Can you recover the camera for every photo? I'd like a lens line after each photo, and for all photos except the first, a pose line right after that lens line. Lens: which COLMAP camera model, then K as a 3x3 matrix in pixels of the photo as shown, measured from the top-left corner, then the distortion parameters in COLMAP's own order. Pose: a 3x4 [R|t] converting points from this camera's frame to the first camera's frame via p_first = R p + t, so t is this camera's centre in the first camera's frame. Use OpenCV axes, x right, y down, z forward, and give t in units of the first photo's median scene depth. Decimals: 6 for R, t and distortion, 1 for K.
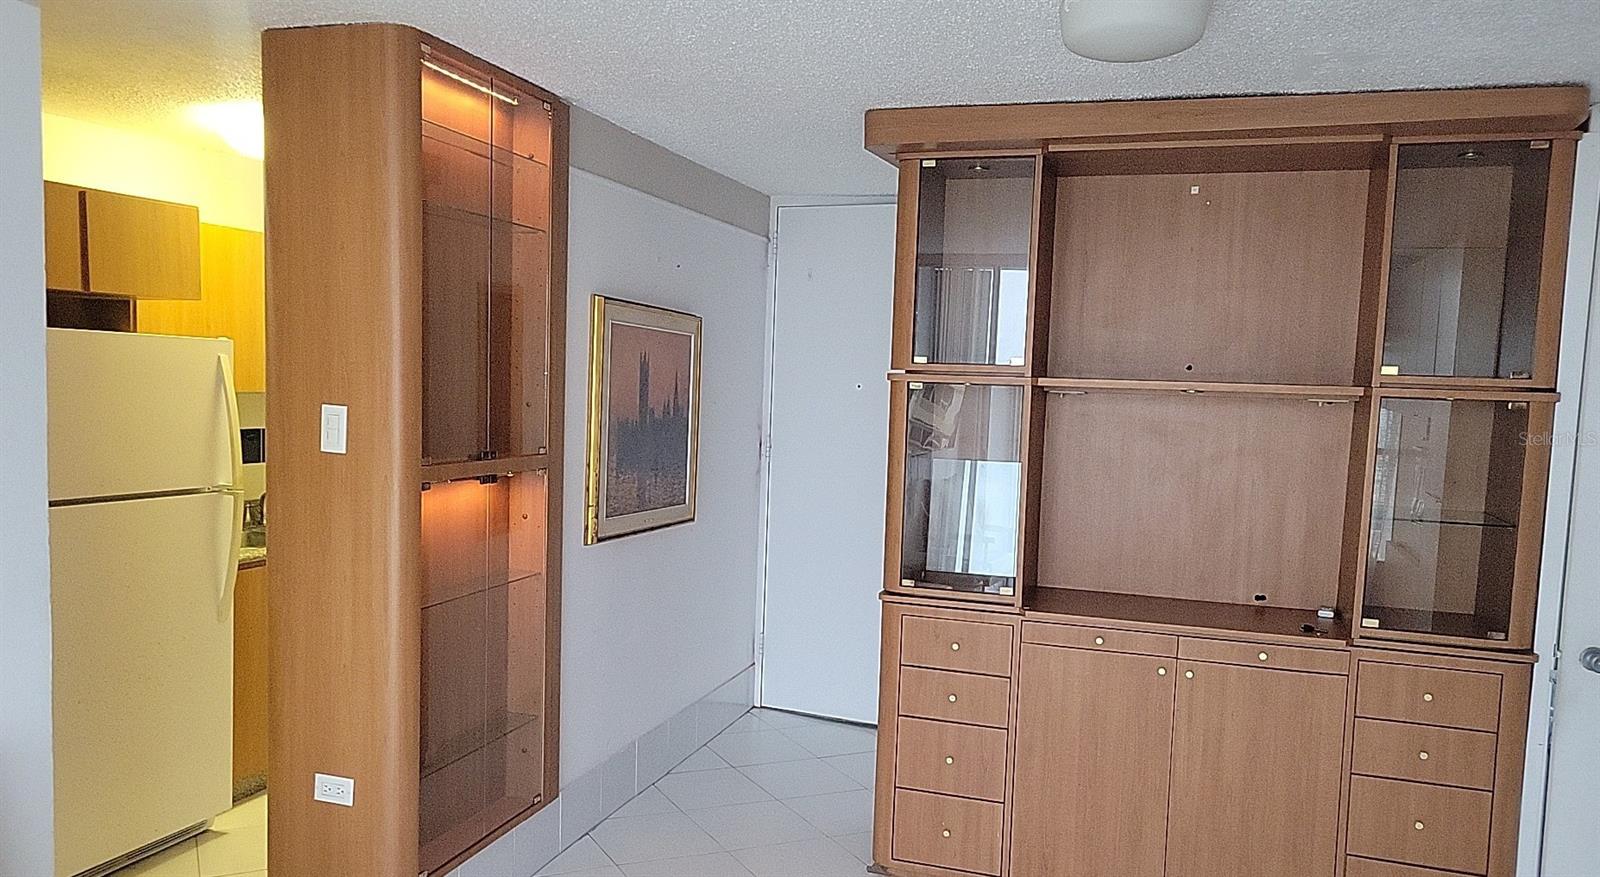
lens RADIAL K [[1204.5, 0, 798.4], [0, 1204.5, 485.2], [0, 0, 1]] dist [0.031857, -0.004084]
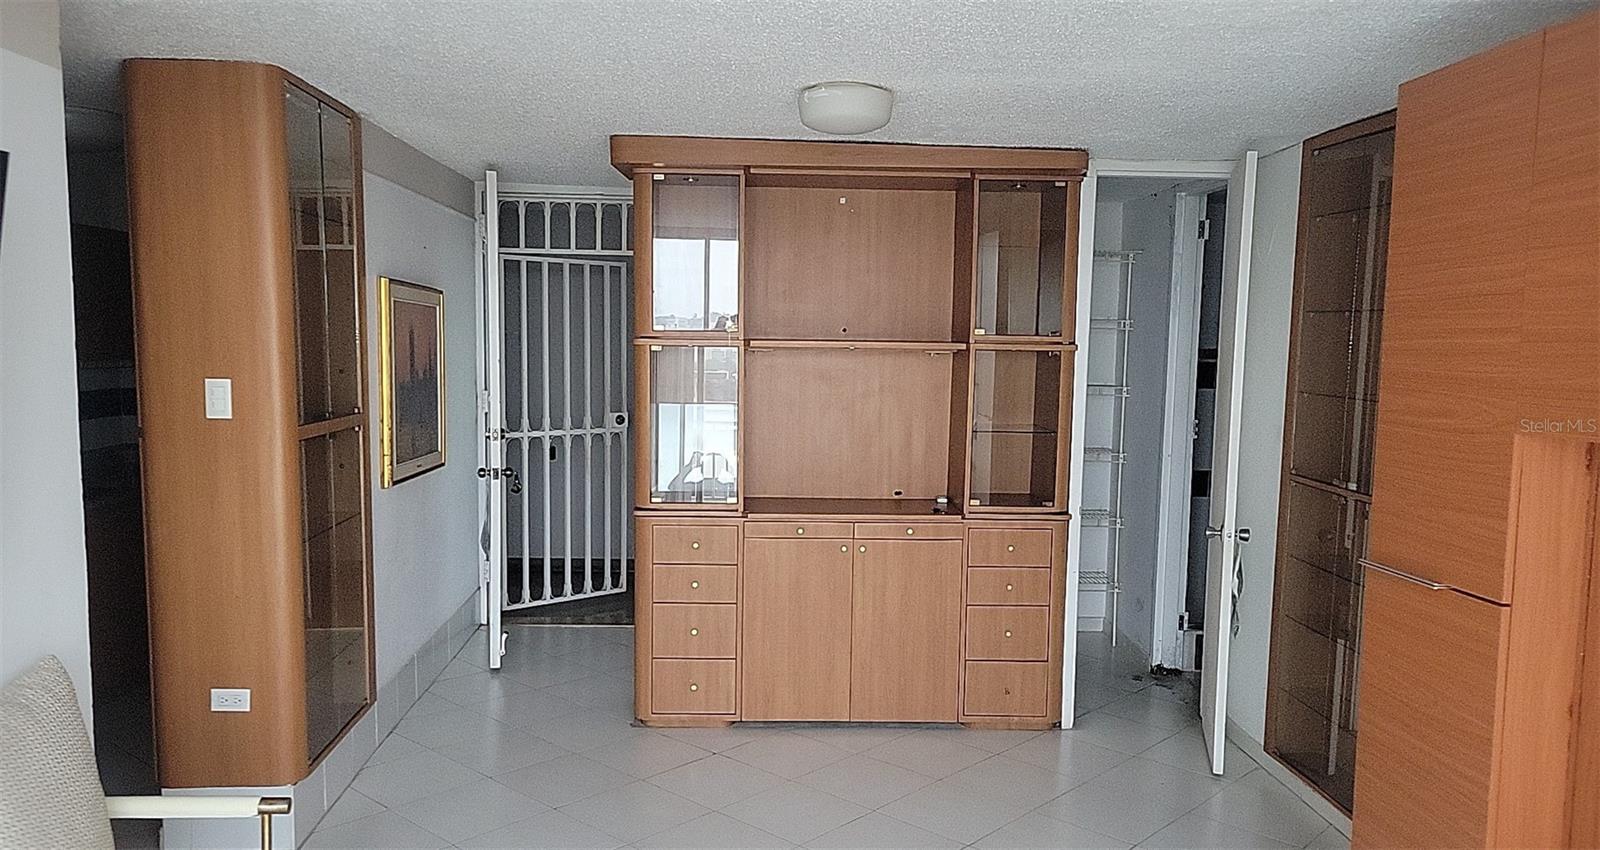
lens RADIAL K [[1194.0, 0, 794.6], [0, 1194.0, 460.9], [0, 0, 1]] dist [0.040799, -0.004083]
pose [[0.931495, -0.058268, 0.359057, -0.238615], [0.048194, 0.998154, 0.036952, -0.001612], [-0.360547, -0.017116, 0.932584, -0.263365]]
